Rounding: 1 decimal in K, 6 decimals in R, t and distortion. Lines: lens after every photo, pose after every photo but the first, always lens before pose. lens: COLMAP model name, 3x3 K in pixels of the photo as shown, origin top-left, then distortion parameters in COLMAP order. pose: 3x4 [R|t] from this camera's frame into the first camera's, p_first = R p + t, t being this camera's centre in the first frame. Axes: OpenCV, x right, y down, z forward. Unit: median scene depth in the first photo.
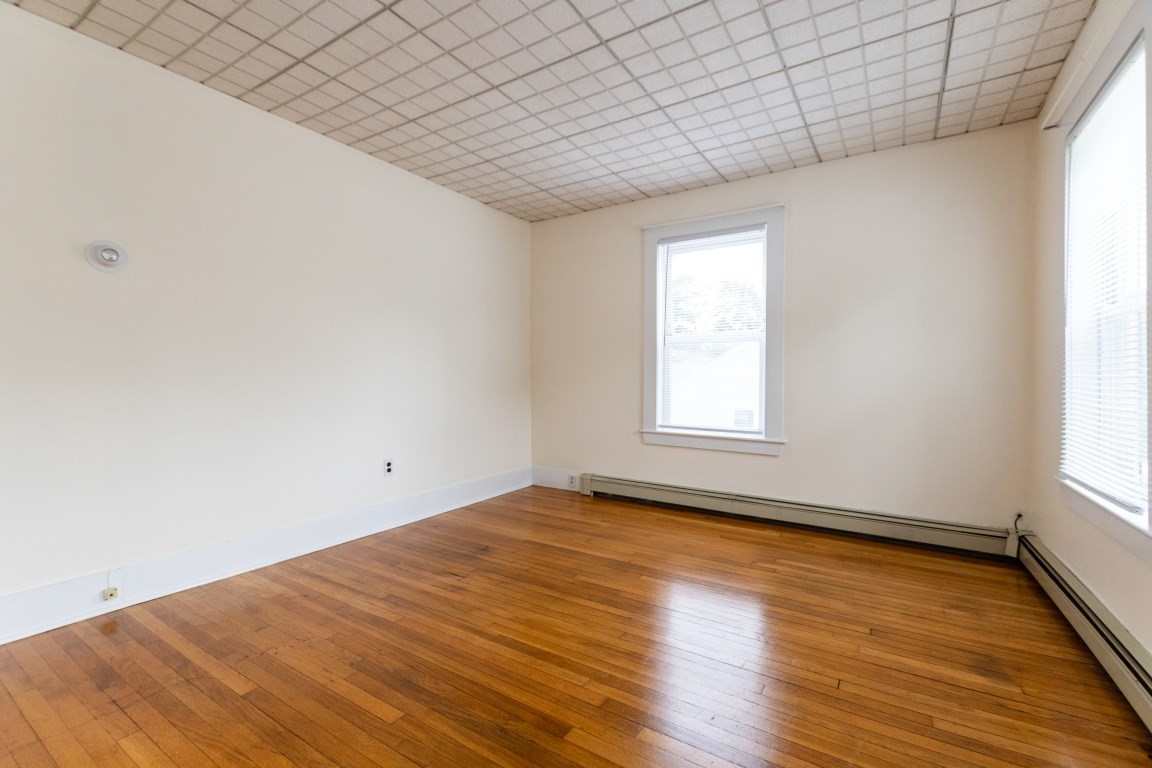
lens RADIAL K [[502.5, 0, 576.9], [0, 502.5, 380.0], [0, 0, 1]] dist [0.000724, -0.000351]
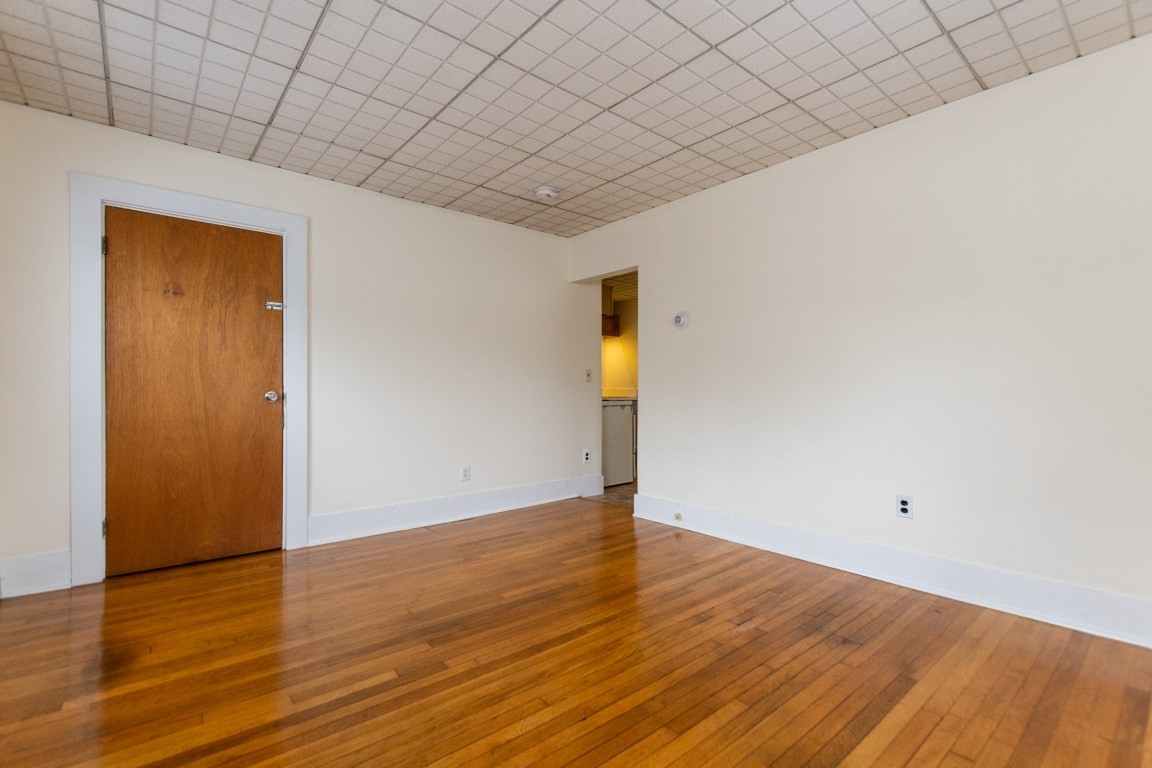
lens RADIAL K [[481.9, 0, 582.3], [0, 481.9, 391.3], [0, 0, 1]] dist [-0.026896, 0.006943]
pose [[-0.282820, 0.000115, -0.959173, 0.609231], [-0.004422, 0.999989, 0.001423, -0.003293], [0.959163, 0.004644, -0.282817, 0.943209]]
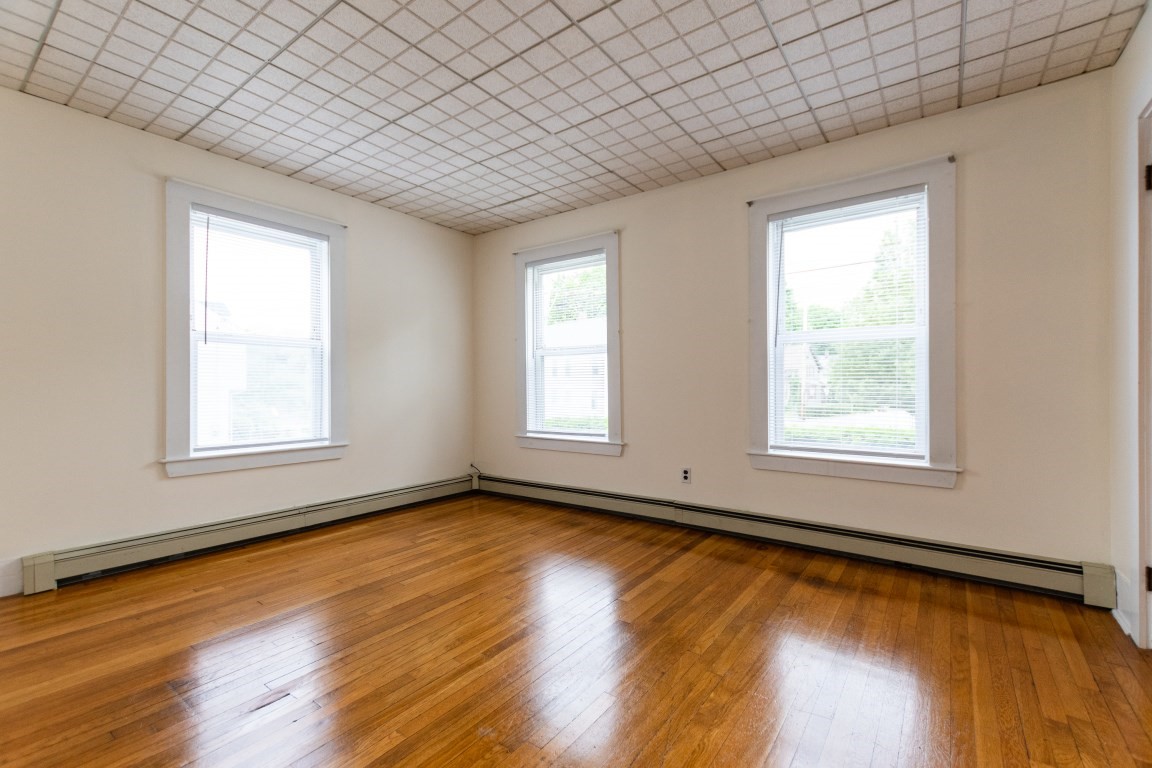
lens RADIAL K [[502.5, 0, 576.9], [0, 502.5, 380.0], [0, 0, 1]] dist [0.000724, -0.000351]
pose [[0.052386, 0.005340, 0.998613, -0.817844], [0.008636, 0.999946, -0.005800, -0.006133], [-0.998590, 0.008928, 0.052337, 0.564971]]
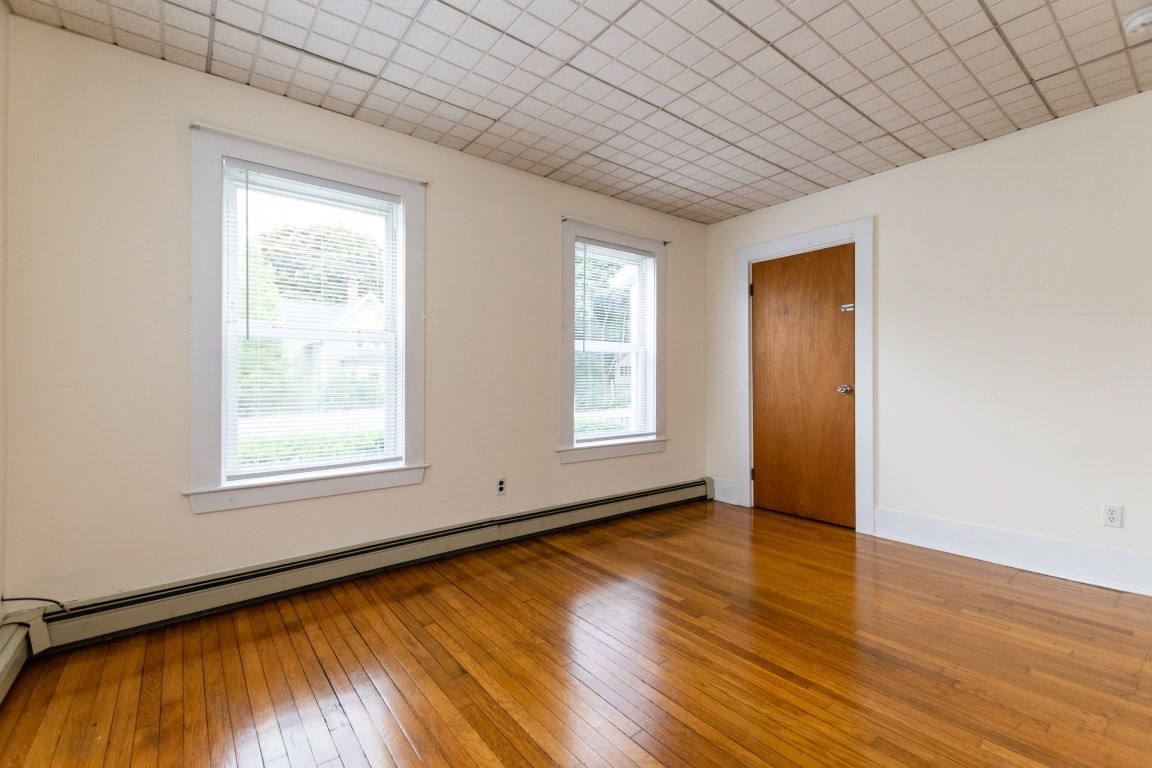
lens RADIAL K [[502.5, 0, 576.9], [0, 502.5, 380.0], [0, 0, 1]] dist [0.000724, -0.000351]
pose [[-0.951627, 0.004771, 0.307220, -0.034654], [0.004859, 0.999988, -0.000477, -0.014519], [-0.307218, 0.001039, -0.951639, 1.432850]]
